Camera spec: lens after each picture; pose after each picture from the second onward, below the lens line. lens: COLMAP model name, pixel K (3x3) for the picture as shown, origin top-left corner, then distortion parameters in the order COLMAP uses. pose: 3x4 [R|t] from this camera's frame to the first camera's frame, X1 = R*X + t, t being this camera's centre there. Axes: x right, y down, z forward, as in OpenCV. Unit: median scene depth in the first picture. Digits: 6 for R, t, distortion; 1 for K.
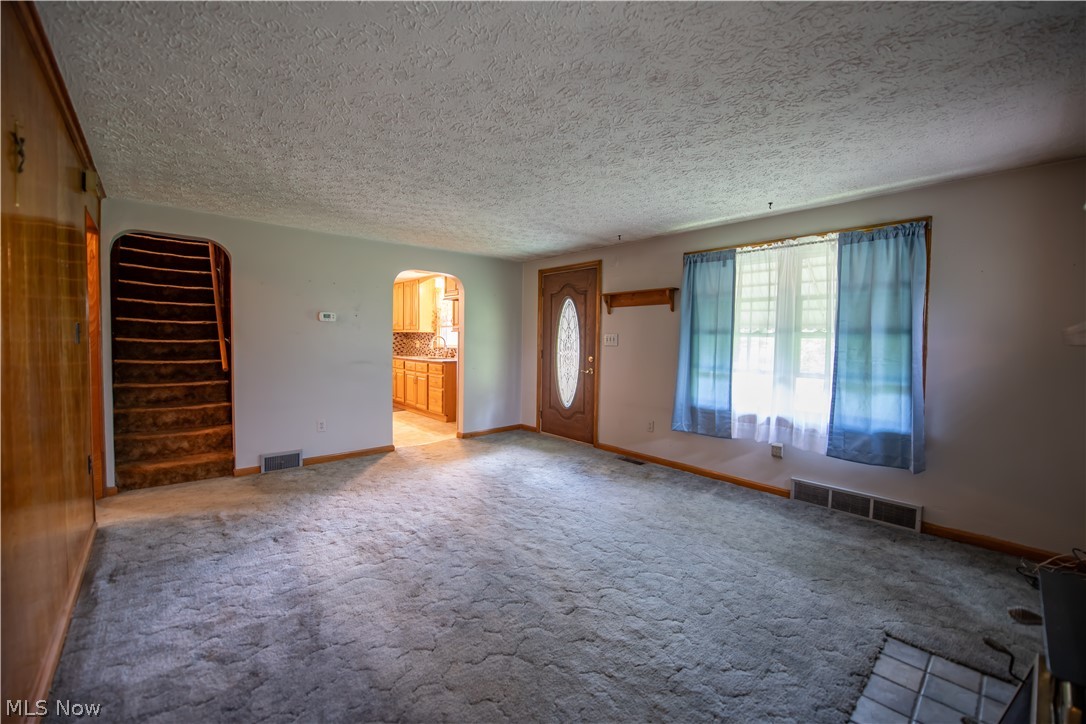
lens RADIAL K [[429.6, 0, 543.3], [0, 429.6, 356.7], [0, 0, 1]] dist [-0.015981, -0.001498]
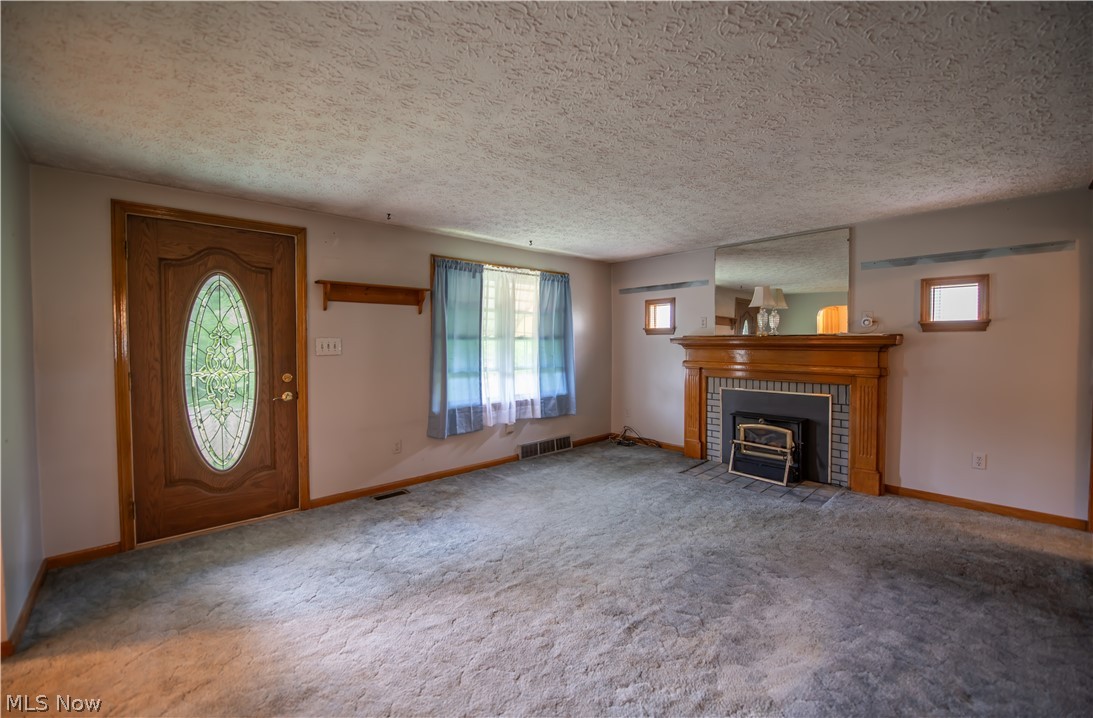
lens RADIAL K [[448.4, 0, 545.3], [0, 448.4, 354.5], [0, 0, 1]] dist [-0.014840, -0.000185]
pose [[-0.020511, -0.043702, 0.998834, -0.758654], [0.045278, 0.997979, 0.044594, -0.056417], [-0.998764, 0.046139, -0.018490, 0.851472]]
